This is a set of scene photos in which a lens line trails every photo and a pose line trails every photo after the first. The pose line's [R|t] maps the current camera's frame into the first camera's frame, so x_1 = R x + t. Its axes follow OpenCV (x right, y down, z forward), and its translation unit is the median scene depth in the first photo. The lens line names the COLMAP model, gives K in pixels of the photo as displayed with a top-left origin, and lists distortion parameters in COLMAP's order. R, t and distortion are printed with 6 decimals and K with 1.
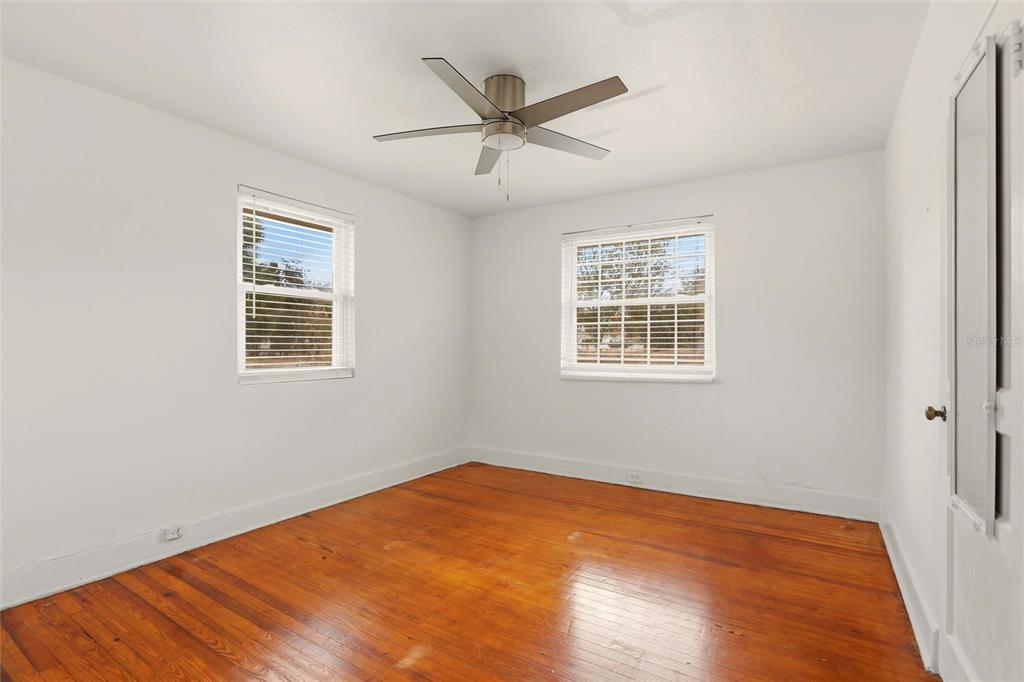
lens RADIAL K [[504.7, 0, 513.7], [0, 504.7, 347.1], [0, 0, 1]] dist [-0.019732, 0.007488]
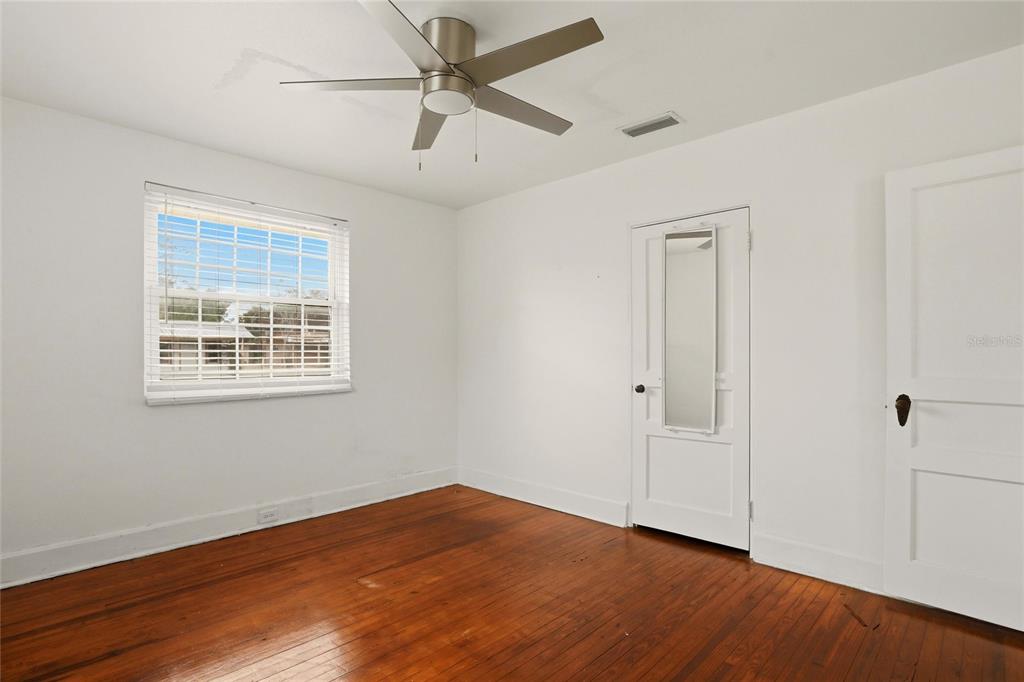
lens RADIAL K [[504.7, 0, 519.1], [0, 504.7, 354.4], [0, 0, 1]] dist [-0.019732, 0.007488]
pose [[0.186832, 0.008746, 0.982353, -0.573166], [0.001150, 0.999958, -0.009121, 0.006418], [-0.982391, 0.002834, 0.186814, 0.533871]]
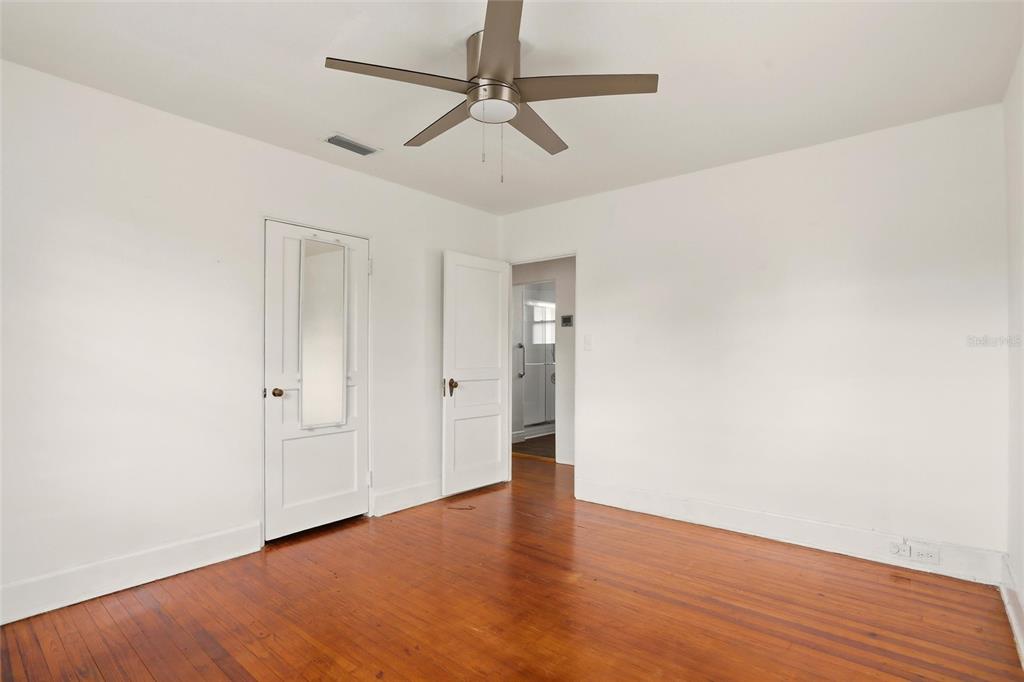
lens RADIAL K [[504.7, 0, 501.3], [0, 504.7, 341.8], [0, 0, 1]] dist [-0.019732, 0.007488]
pose [[-0.988747, 0.004915, 0.149519, -0.114130], [0.001427, 0.999725, -0.023427, -0.005490], [-0.149593, -0.022950, -0.988481, 1.321788]]
